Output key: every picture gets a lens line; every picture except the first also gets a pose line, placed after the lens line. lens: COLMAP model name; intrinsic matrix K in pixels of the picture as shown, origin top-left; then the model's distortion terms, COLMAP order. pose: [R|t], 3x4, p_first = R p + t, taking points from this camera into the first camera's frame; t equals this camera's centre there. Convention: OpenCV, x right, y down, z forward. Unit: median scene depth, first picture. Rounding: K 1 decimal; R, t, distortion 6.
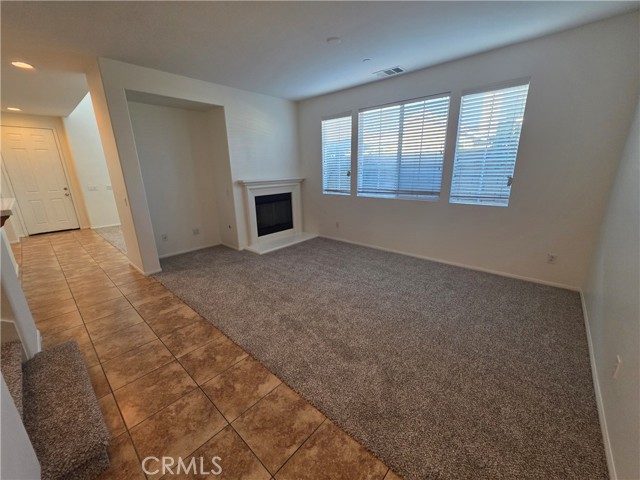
lens RADIAL K [[255.3, 0, 319.6], [0, 255.3, 240.5], [0, 0, 1]] dist [-0.000003, 0.001067]
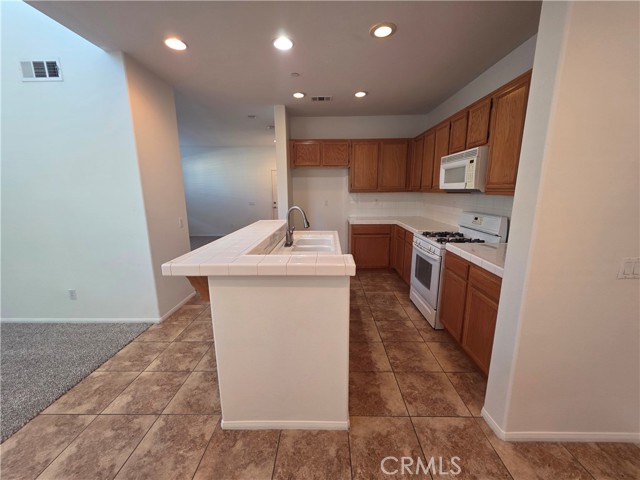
lens RADIAL K [[255.3, 0, 322.3], [0, 255.3, 239.4], [0, 0, 1]] dist [-0.000003, 0.001067]
pose [[-0.652250, -0.124189, 0.747762, -1.679739], [0.223420, 0.911165, 0.346210, -0.284815], [-0.724330, 0.392880, -0.566561, 1.091579]]
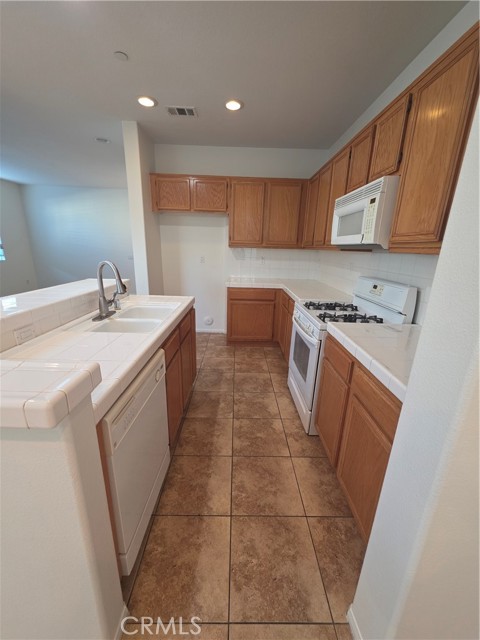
lens RADIAL K [[255.3, 0, 241.1], [0, 255.3, 322.0], [0, 0, 1]] dist [-0.000003, 0.001067]
pose [[-0.674816, -0.210965, 0.707189, -1.615042], [0.182950, 0.880534, 0.437252, -0.205172], [-0.714949, 0.424445, -0.555603, 0.856165]]
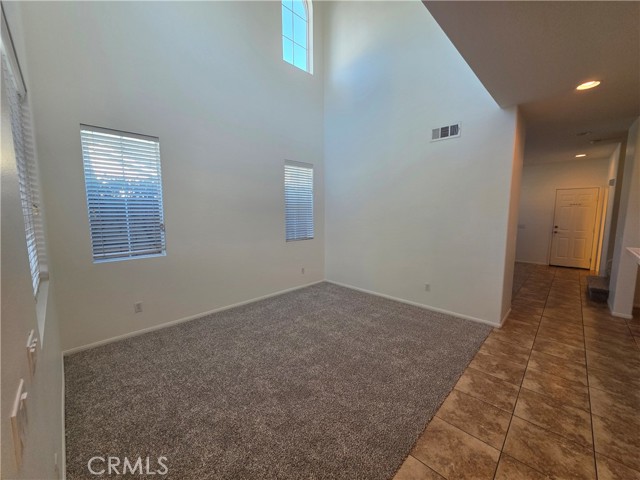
lens RADIAL K [[255.3, 0, 321.2], [0, 255.3, 240.8], [0, 0, 1]] dist [-0.000003, 0.001067]
pose [[0.048531, -0.100749, 0.993728, -1.688875], [0.271234, 0.958844, 0.083966, -0.425572], [-0.961289, 0.265458, 0.073860, 1.551282]]
